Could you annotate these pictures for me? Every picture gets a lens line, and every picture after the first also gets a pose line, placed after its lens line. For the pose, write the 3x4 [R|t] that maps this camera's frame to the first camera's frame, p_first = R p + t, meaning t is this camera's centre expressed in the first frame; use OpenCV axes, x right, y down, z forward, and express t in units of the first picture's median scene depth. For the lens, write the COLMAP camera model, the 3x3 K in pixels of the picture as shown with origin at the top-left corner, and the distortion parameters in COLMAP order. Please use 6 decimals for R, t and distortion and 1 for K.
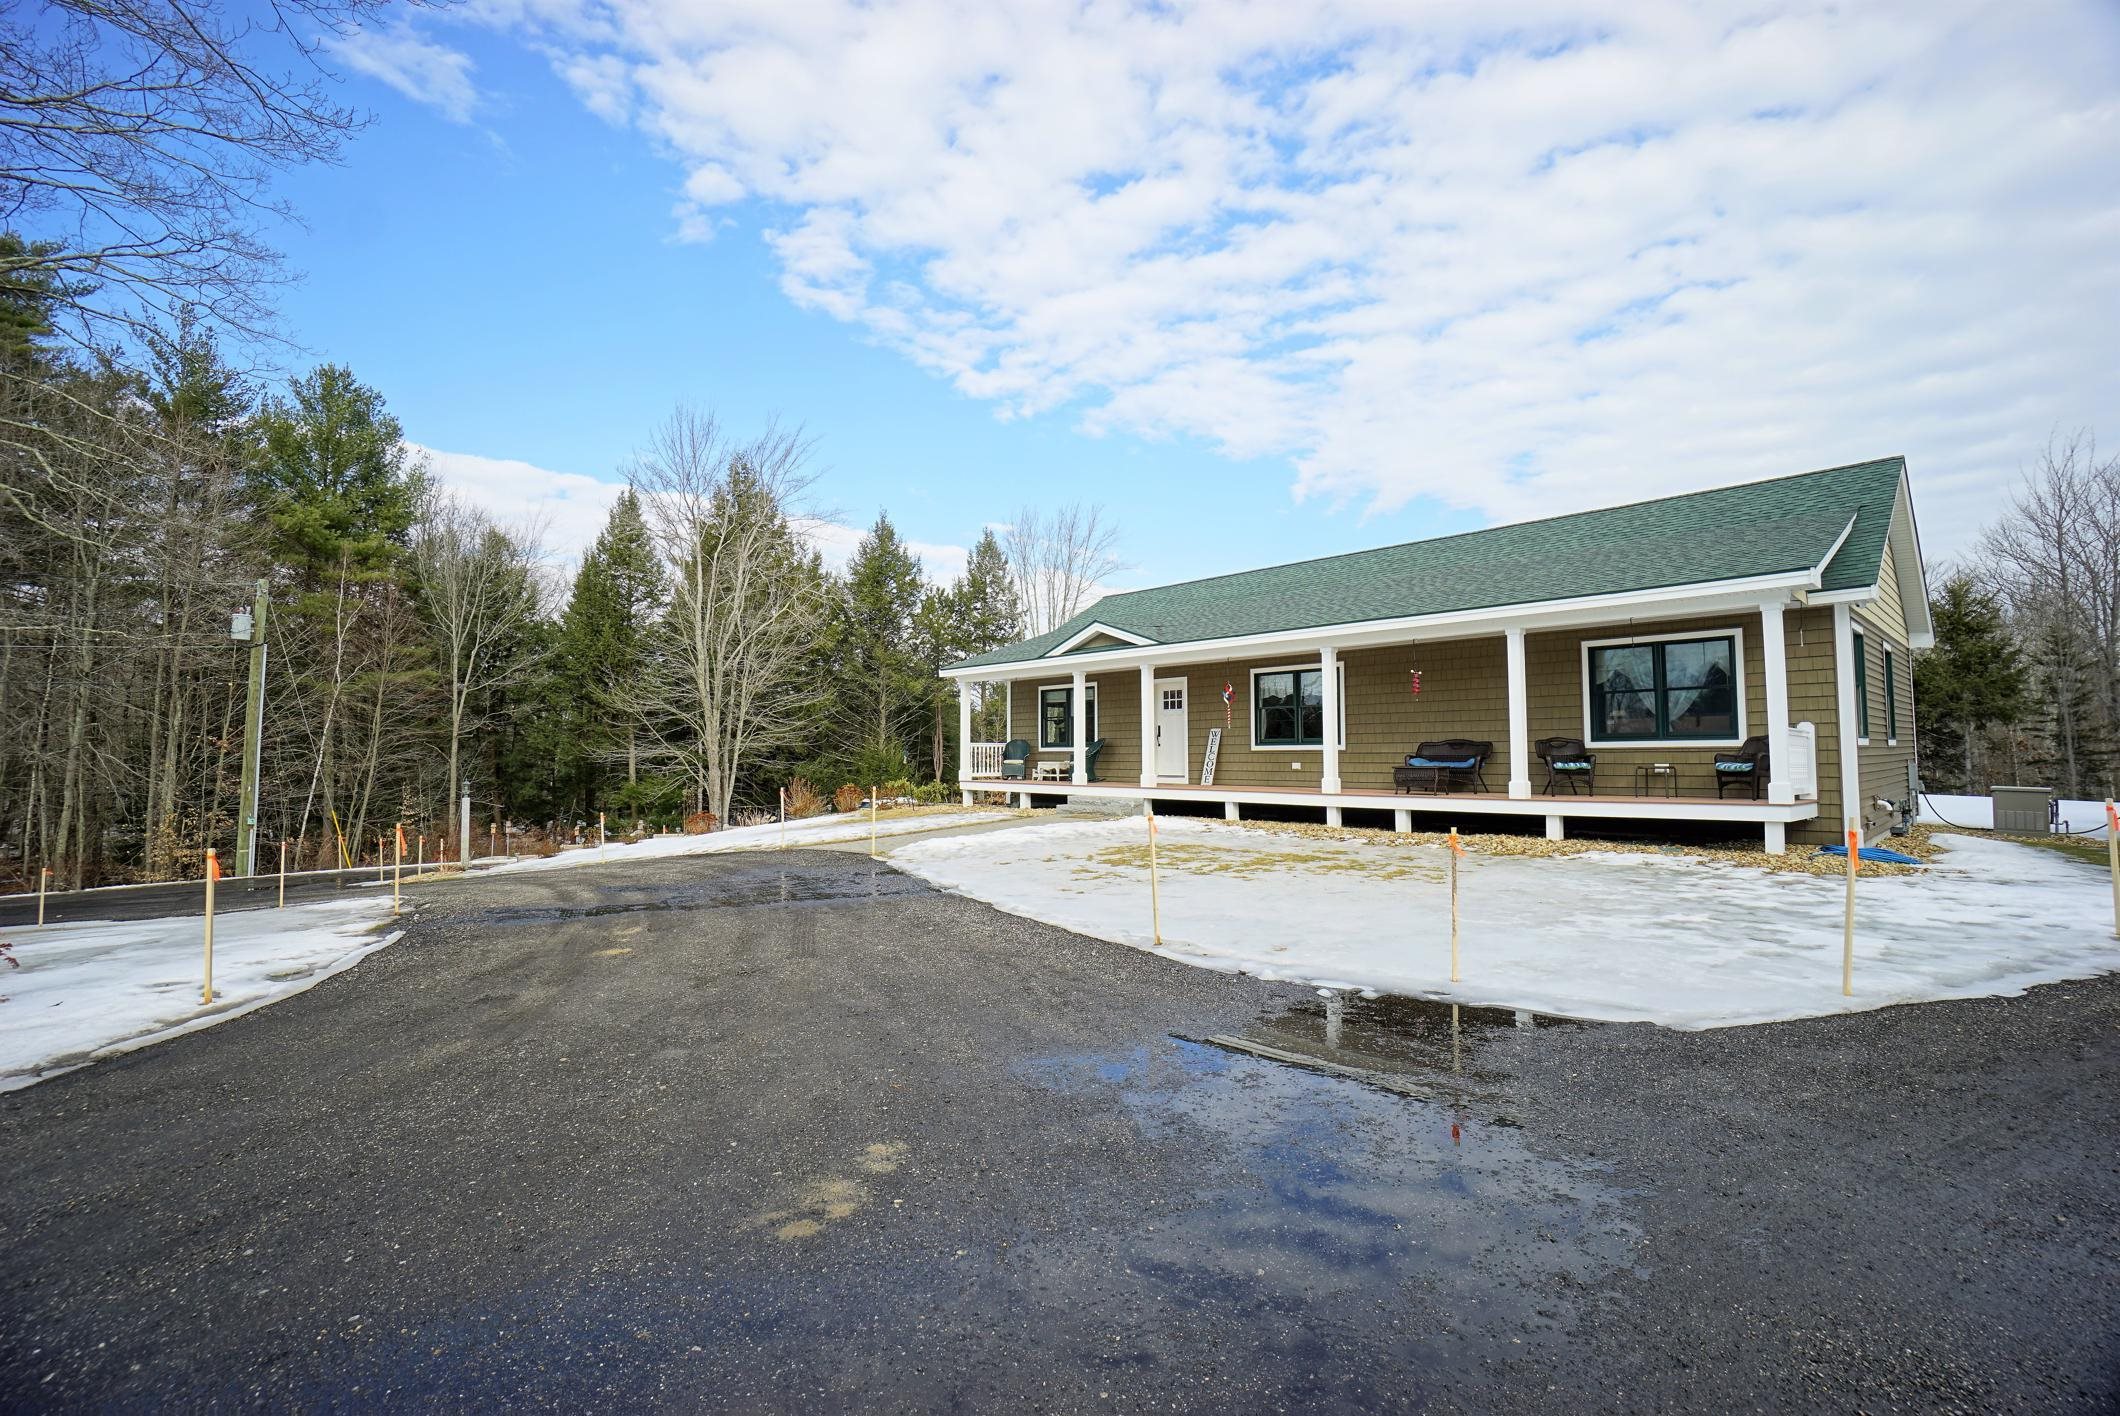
lens RADIAL K [[973.1, 0, 1060.0], [0, 973.1, 708.0], [0, 0, 1]] dist [-0.060786, 0.023155]
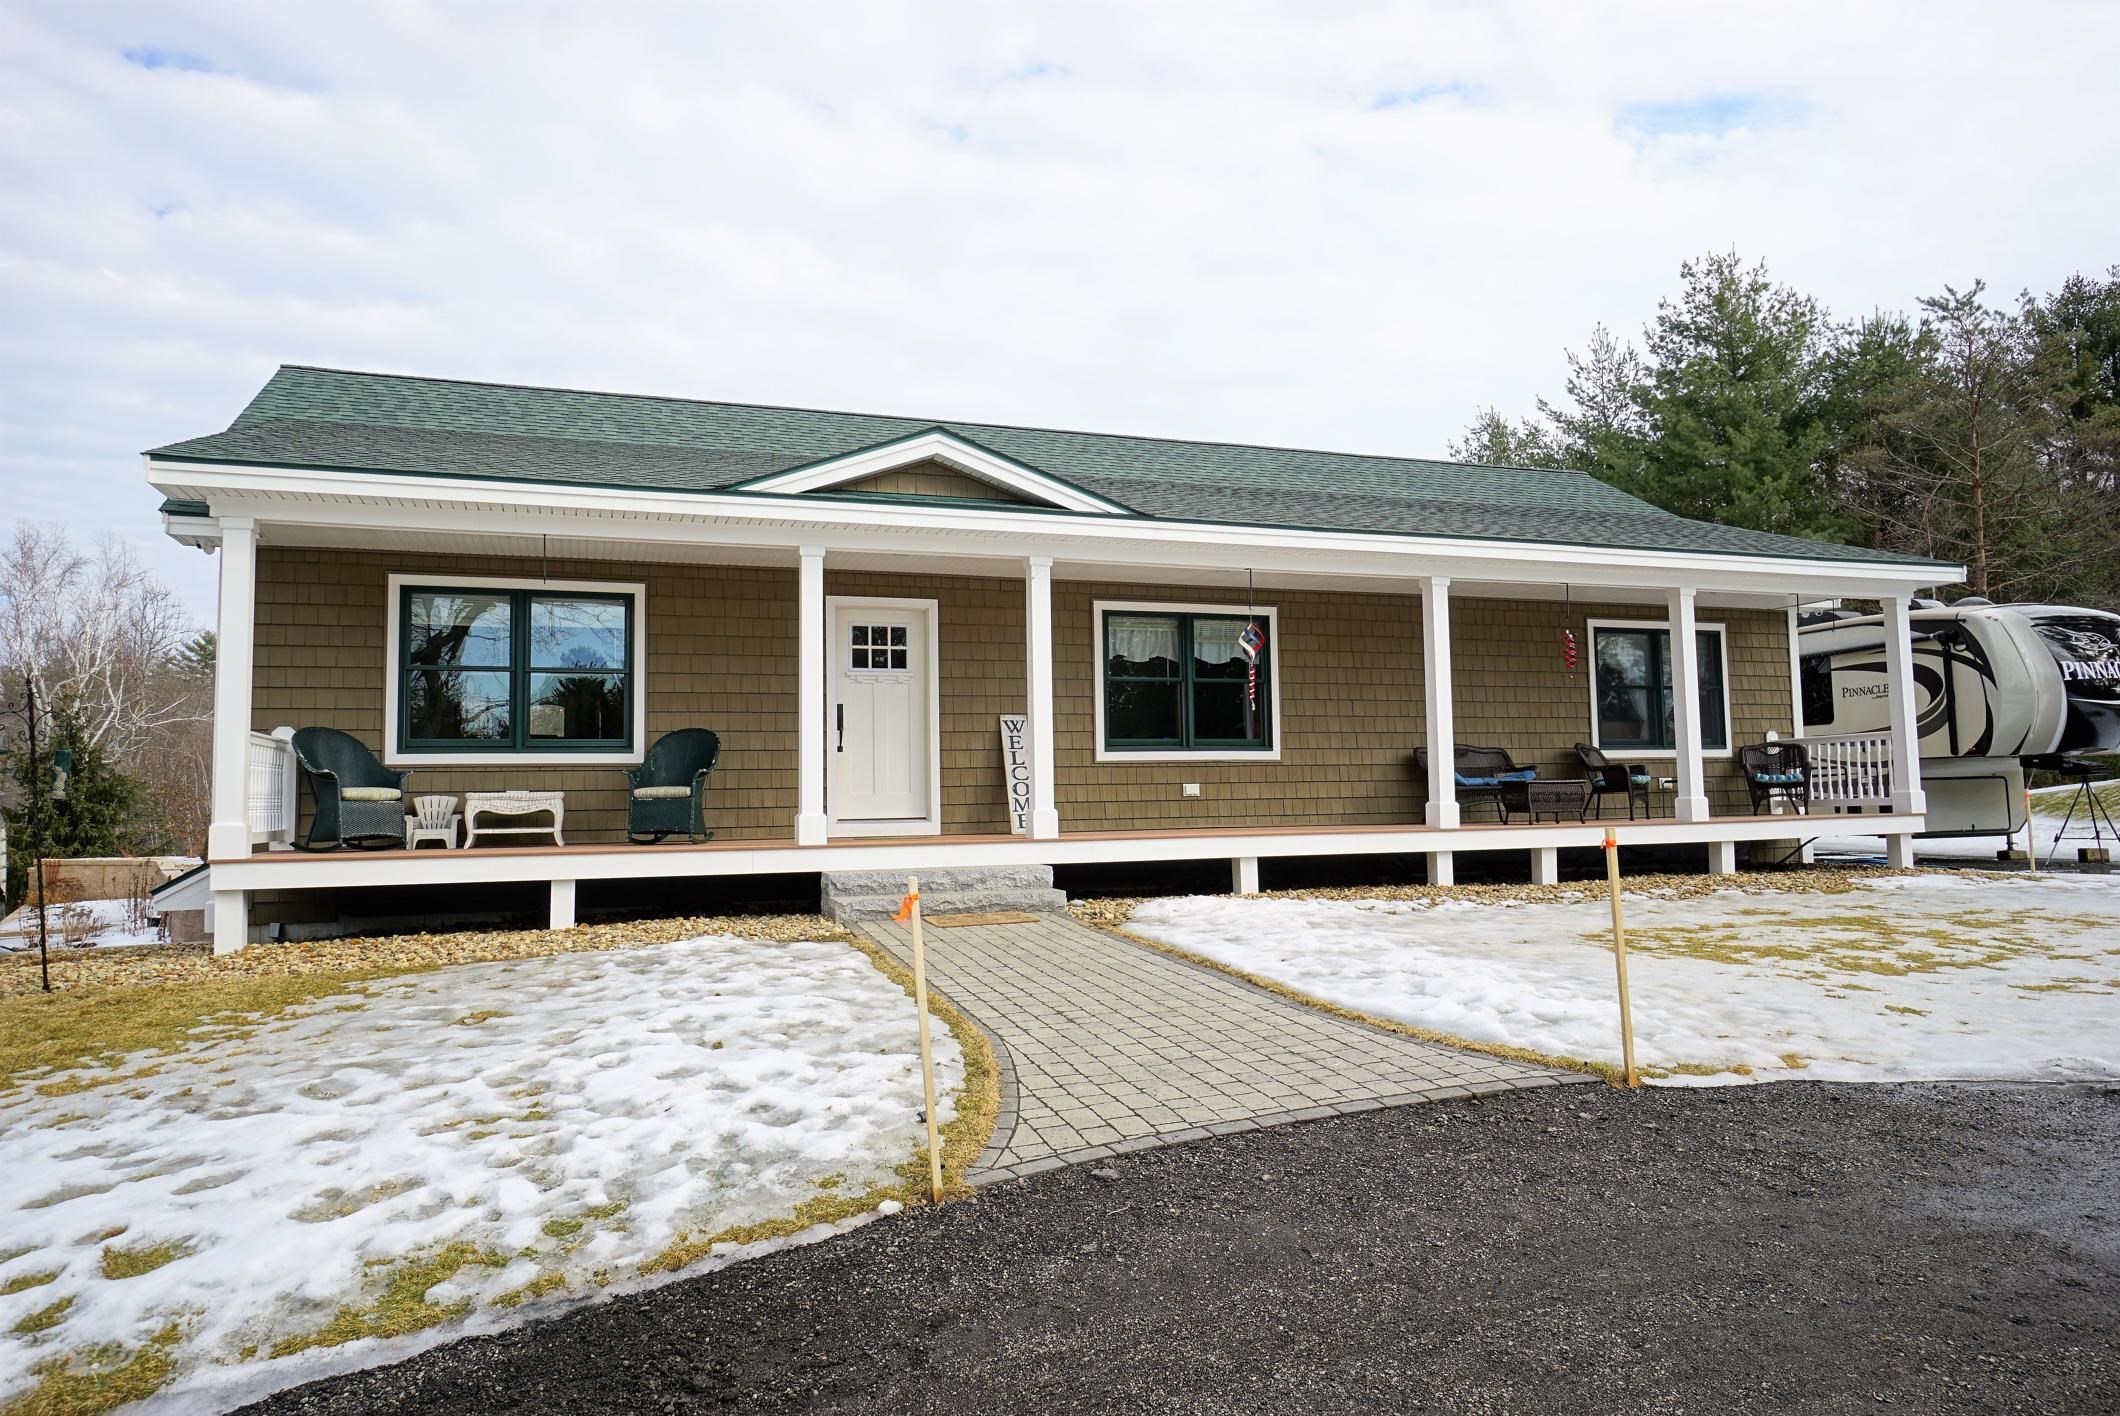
lens RADIAL K [[1695.9, 0, 1060.0], [0, 1695.9, 708.0], [0, 0, 1]] dist [0.054560, -0.000072]
pose [[0.282905, 0.033540, 0.958561, -0.665434], [-0.038298, 0.998986, -0.023651, 0.038006], [-0.958383, -0.030020, 0.283903, 0.767863]]
